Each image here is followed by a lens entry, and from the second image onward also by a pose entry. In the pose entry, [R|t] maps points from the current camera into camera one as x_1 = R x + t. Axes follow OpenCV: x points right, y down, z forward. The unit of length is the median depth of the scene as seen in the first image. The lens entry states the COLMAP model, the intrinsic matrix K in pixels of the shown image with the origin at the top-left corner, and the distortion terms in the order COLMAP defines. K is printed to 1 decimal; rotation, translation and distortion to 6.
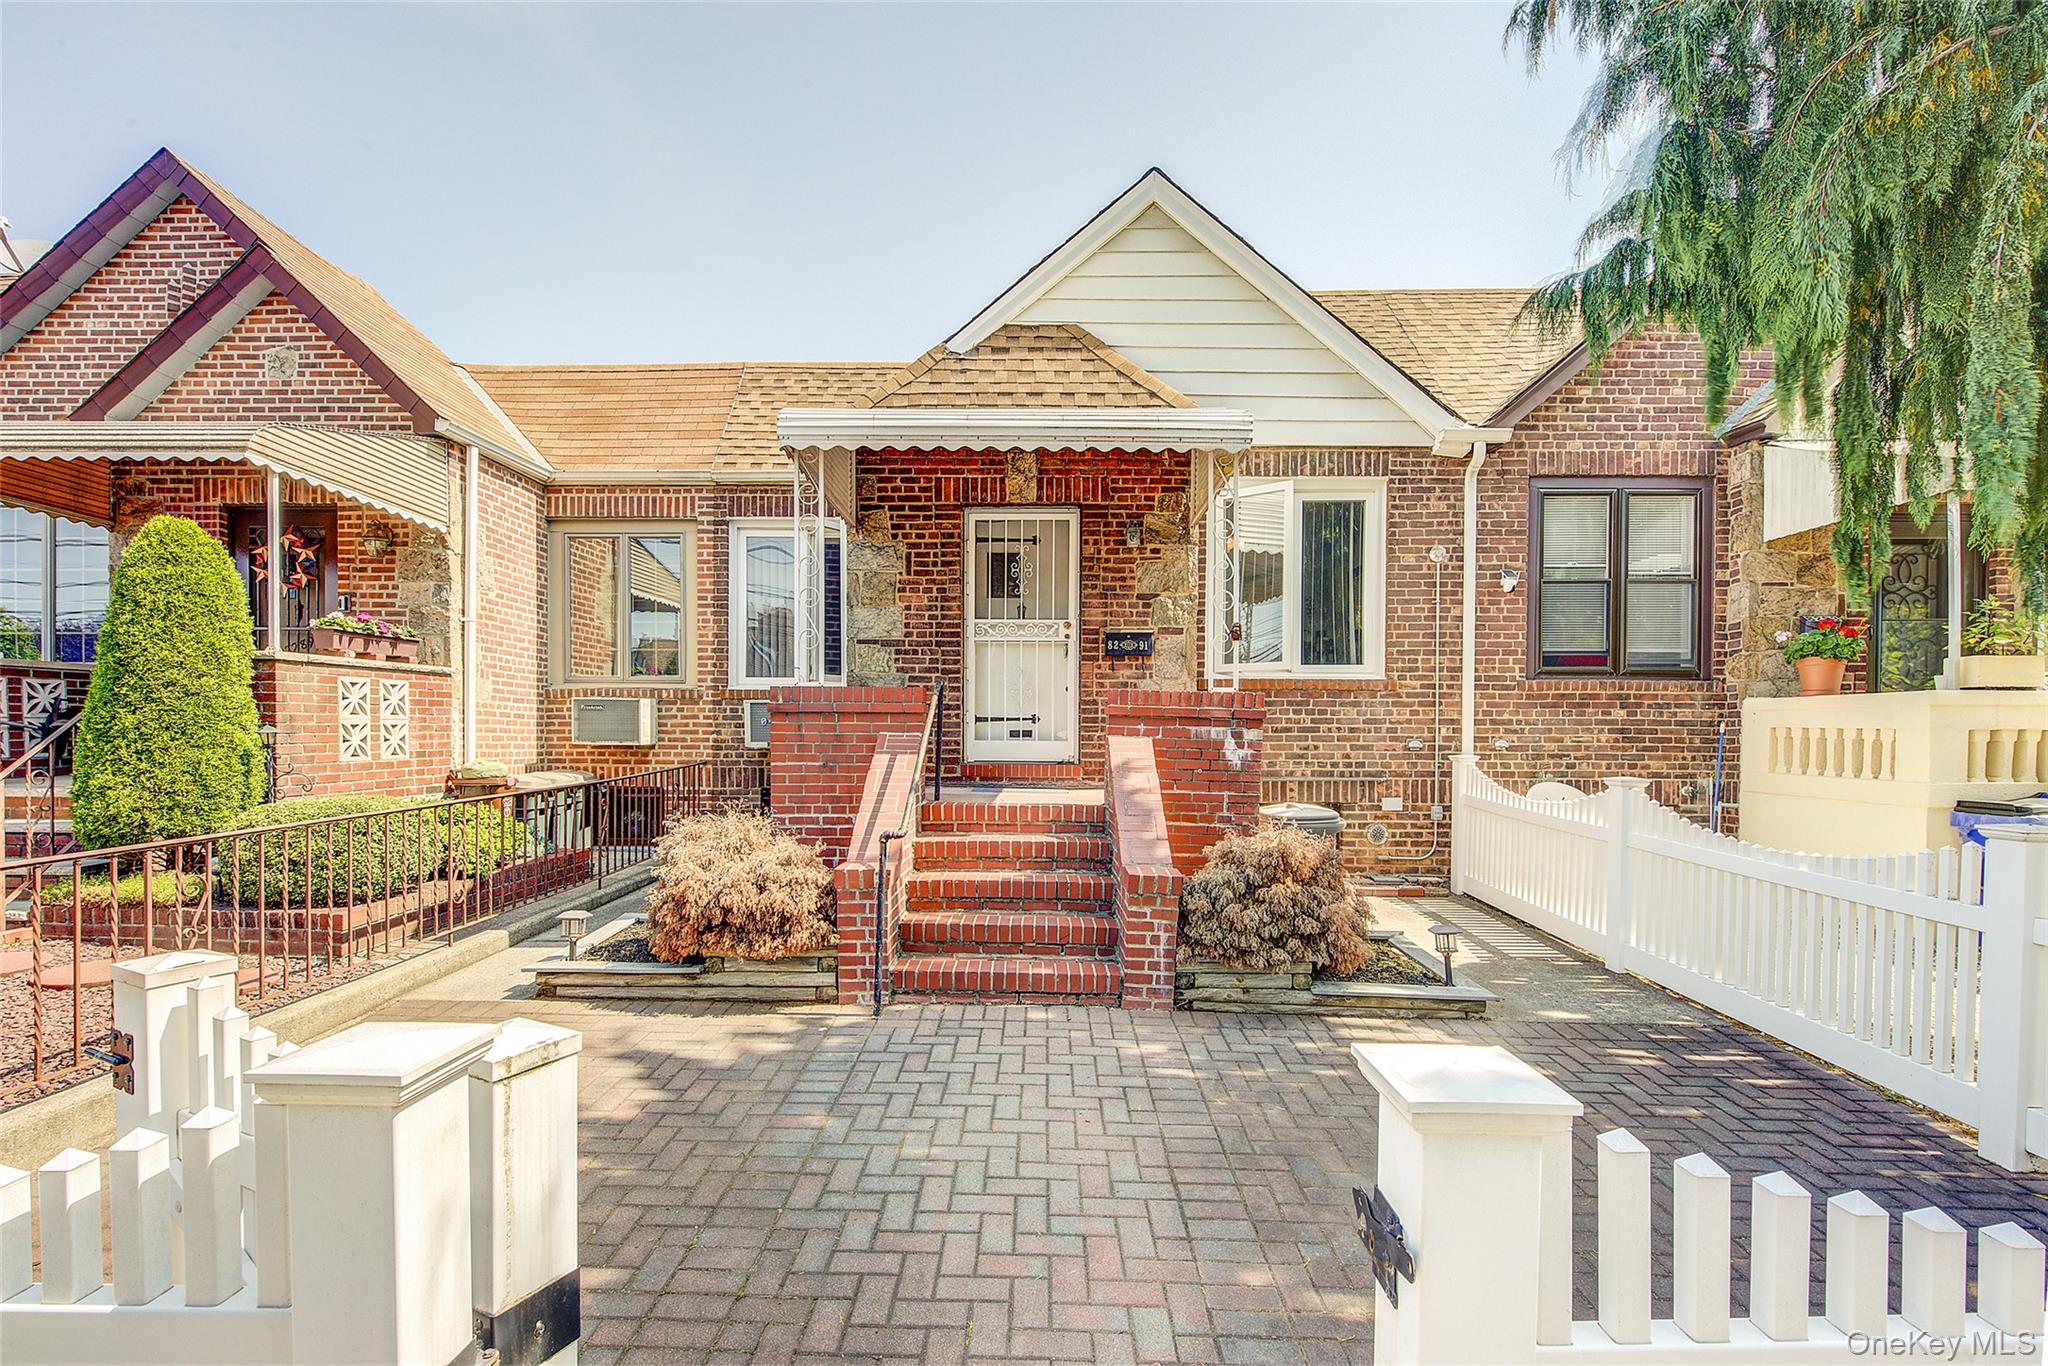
lens RADIAL K [[913.4, 0, 910.3], [0, 913.4, 754.1], [0, 0, 1]] dist [0.000148, -0.000039]
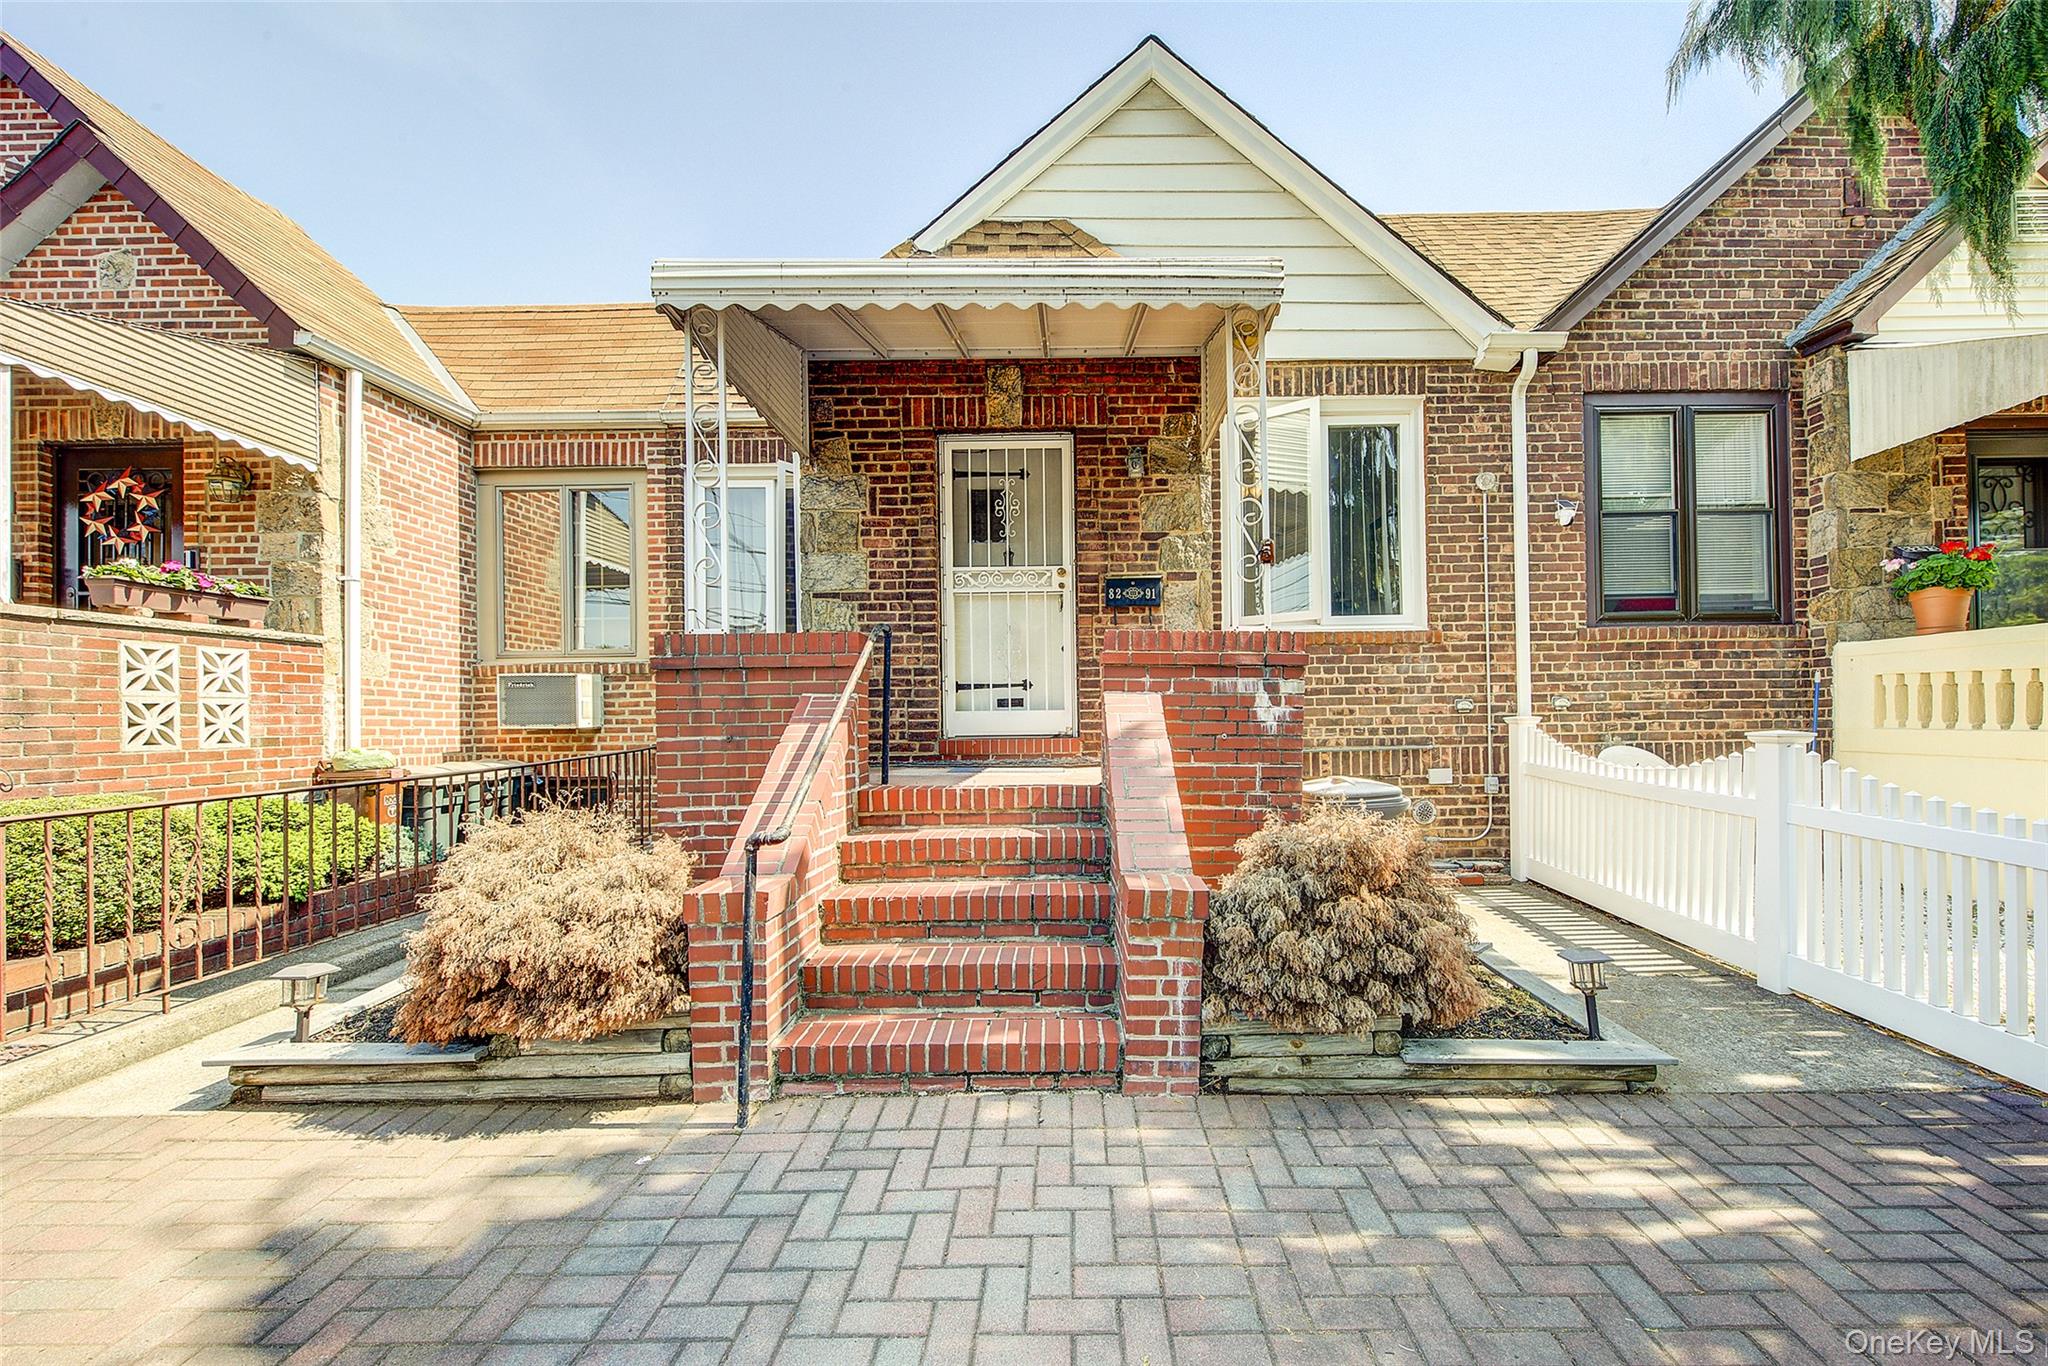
lens RADIAL K [[836.8, 0, 1034.7], [0, 836.8, 724.2], [0, 0, 1]] dist [0.002496, -0.002679]
pose [[0.994639, -0.016101, 0.102149, 0.070183], [0.018337, 0.999611, -0.020991, 0.015311], [-0.101772, 0.022752, 0.994548, 0.253126]]
